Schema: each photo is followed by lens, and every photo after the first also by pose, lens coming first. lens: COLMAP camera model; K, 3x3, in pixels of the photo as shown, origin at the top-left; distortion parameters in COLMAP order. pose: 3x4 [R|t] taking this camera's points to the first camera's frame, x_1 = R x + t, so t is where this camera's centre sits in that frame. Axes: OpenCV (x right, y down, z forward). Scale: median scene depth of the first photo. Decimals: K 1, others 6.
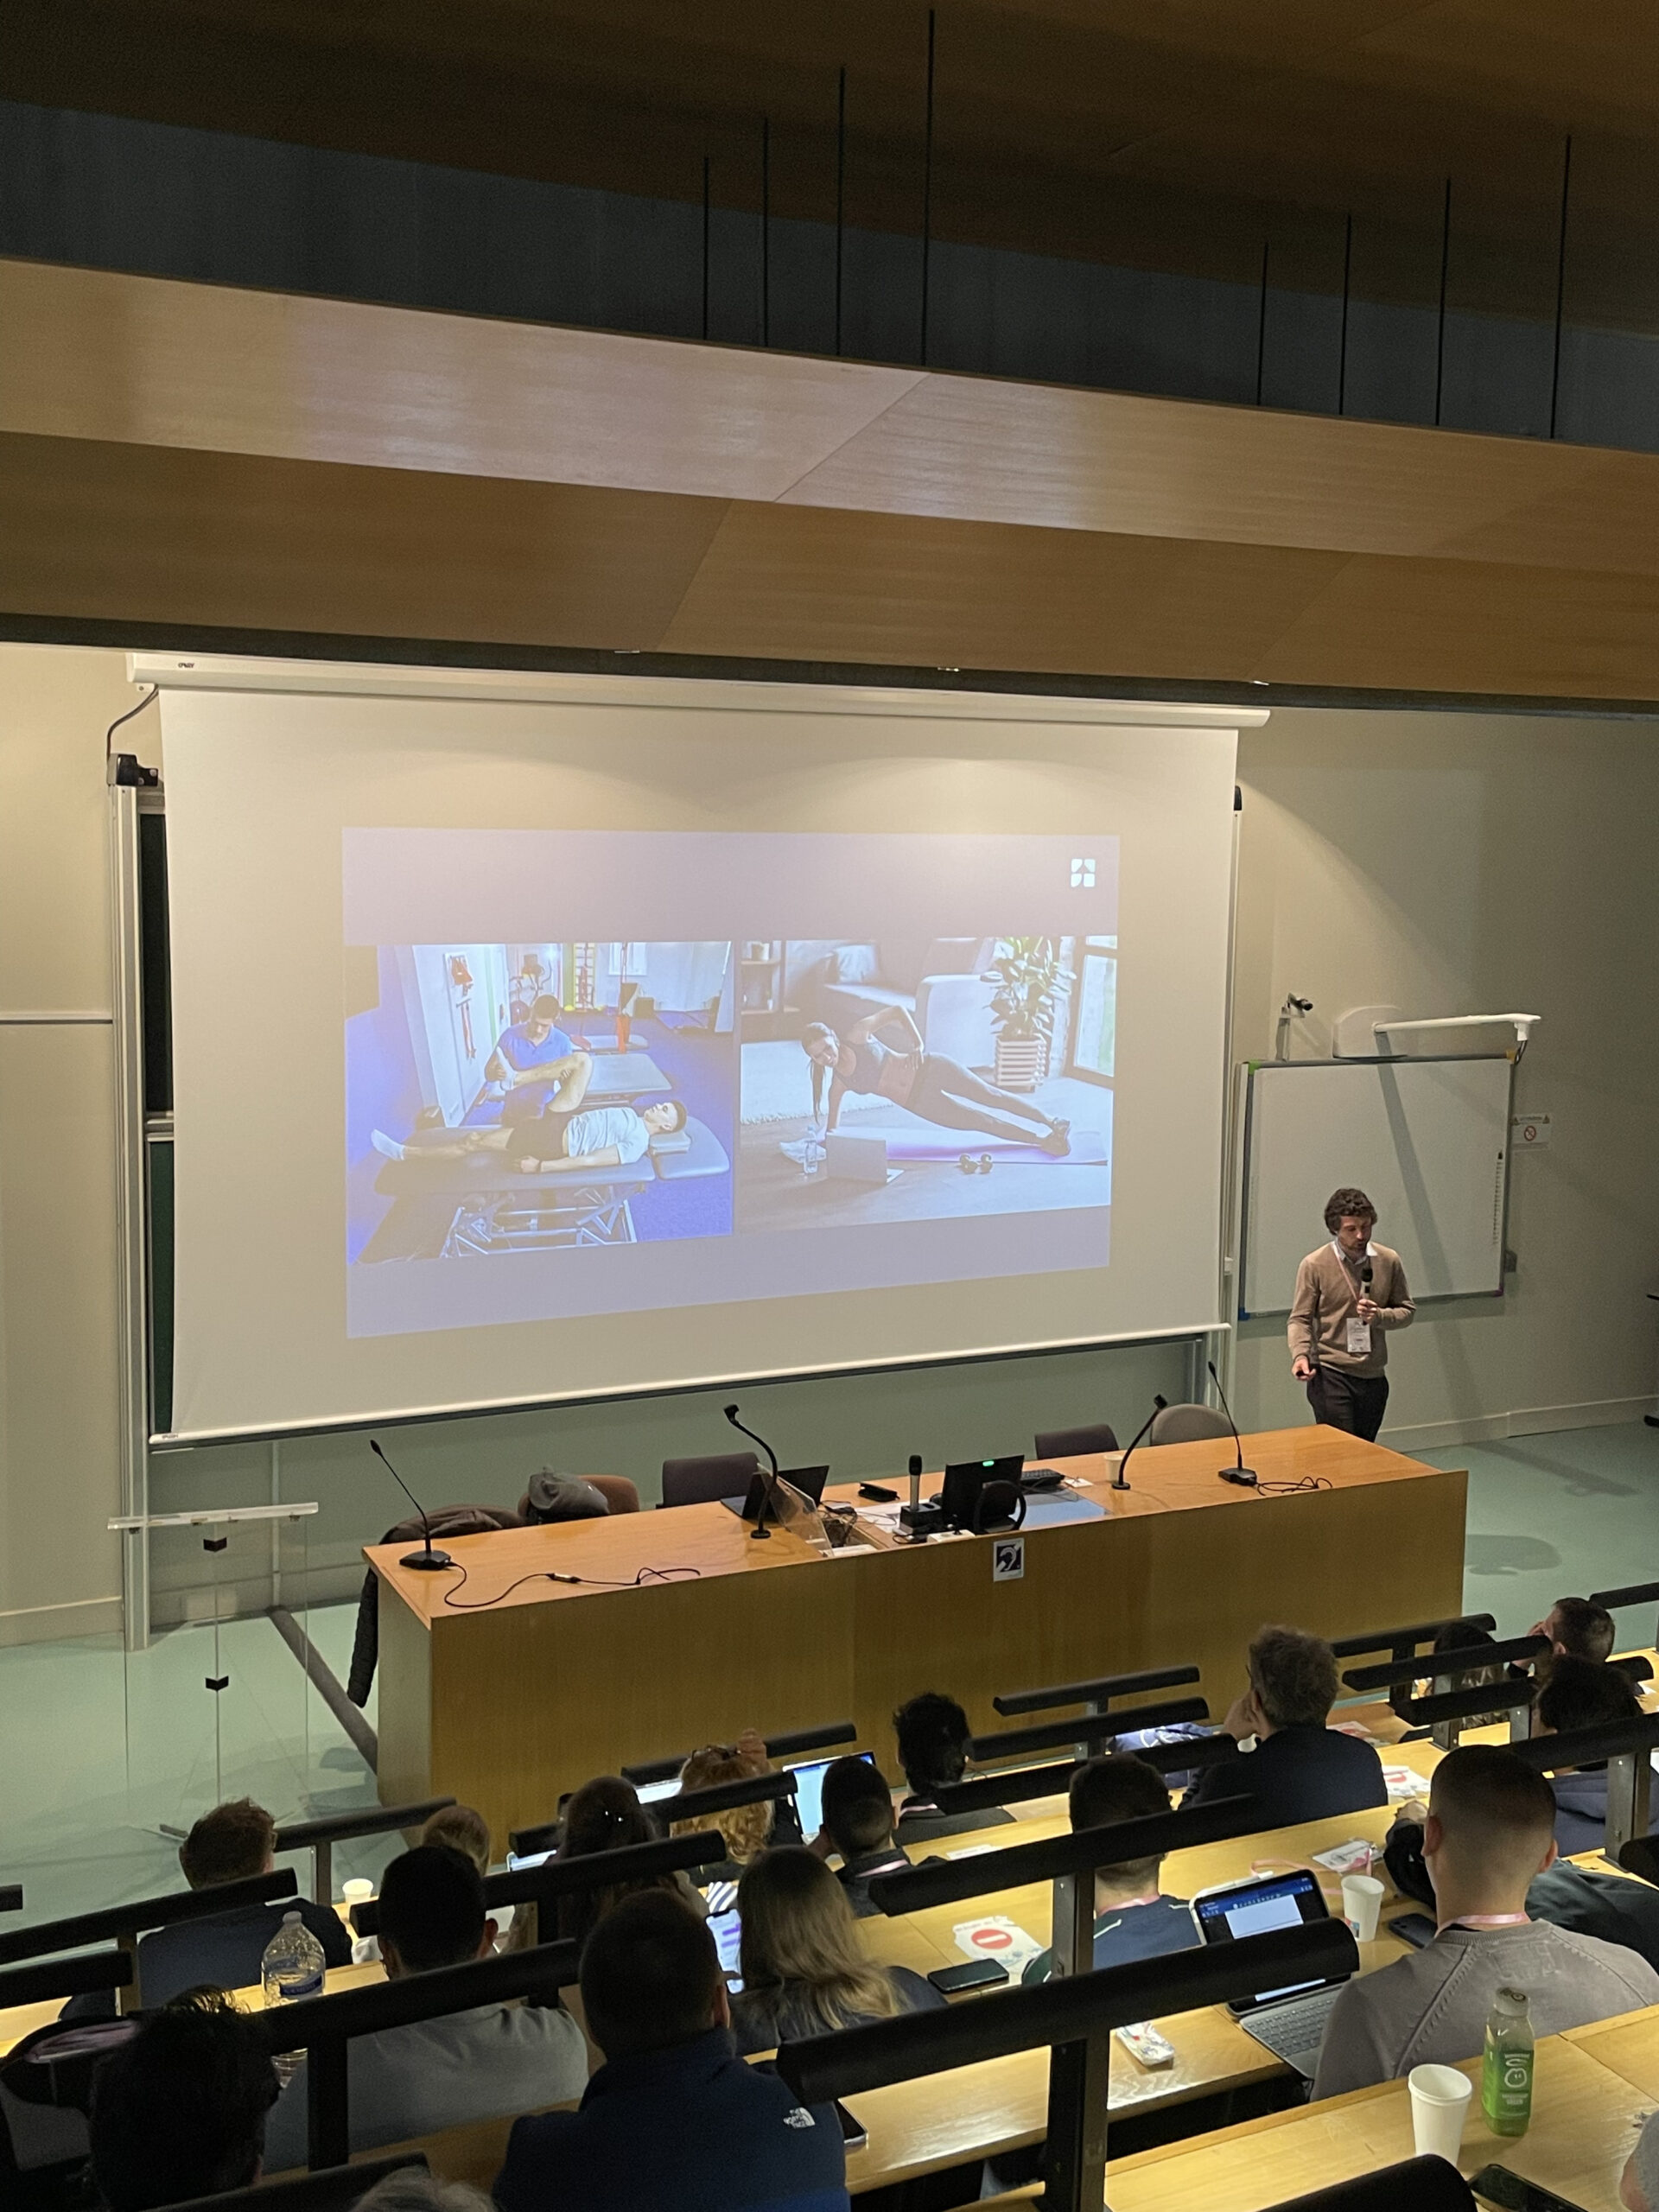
lens RADIAL K [[2247.7, 0, 840.8], [0, 2247.7, 1075.8], [0, 0, 1]] dist [0.055736, 0.000000]
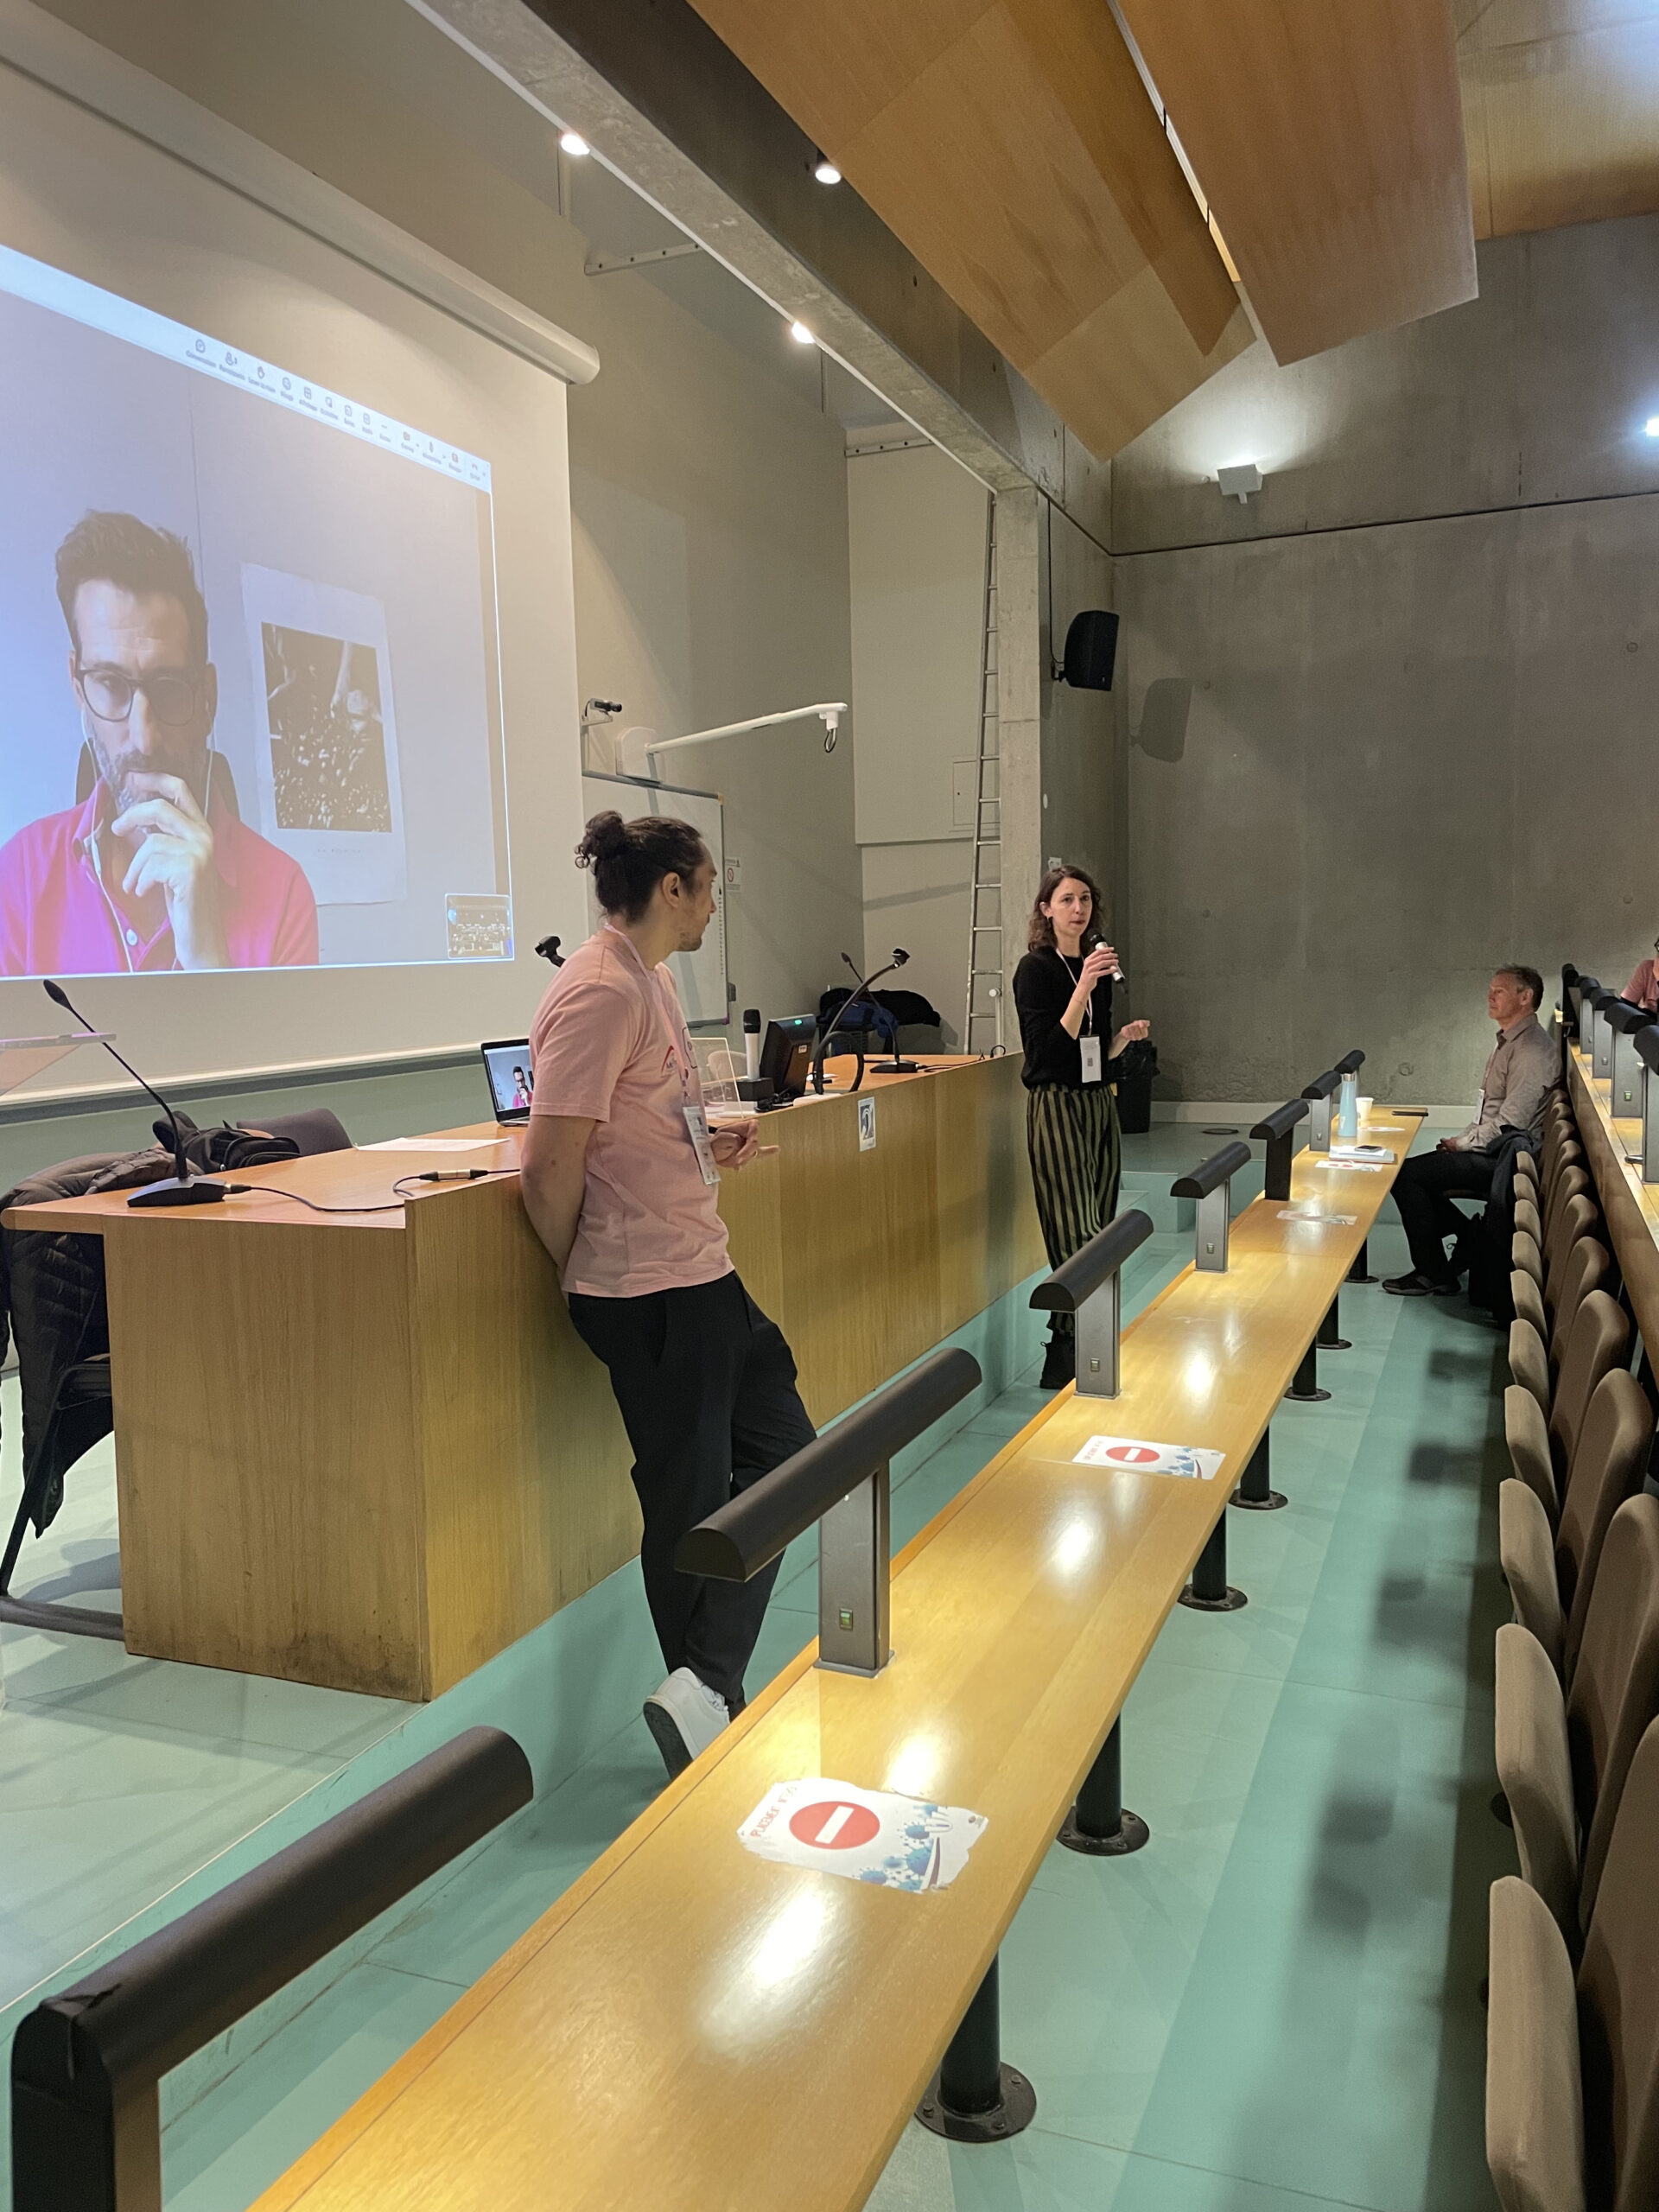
lens RADIAL K [[1679.7, 0, 816.4], [0, 1679.7, 1092.7], [0, 0, 1]] dist [0.070490, -0.096625]
pose [[0.745451, -0.088954, 0.660599, -0.288233], [0.109273, 0.993956, 0.010533, 0.173592], [-0.657543, 0.064334, 0.750665, 0.506034]]
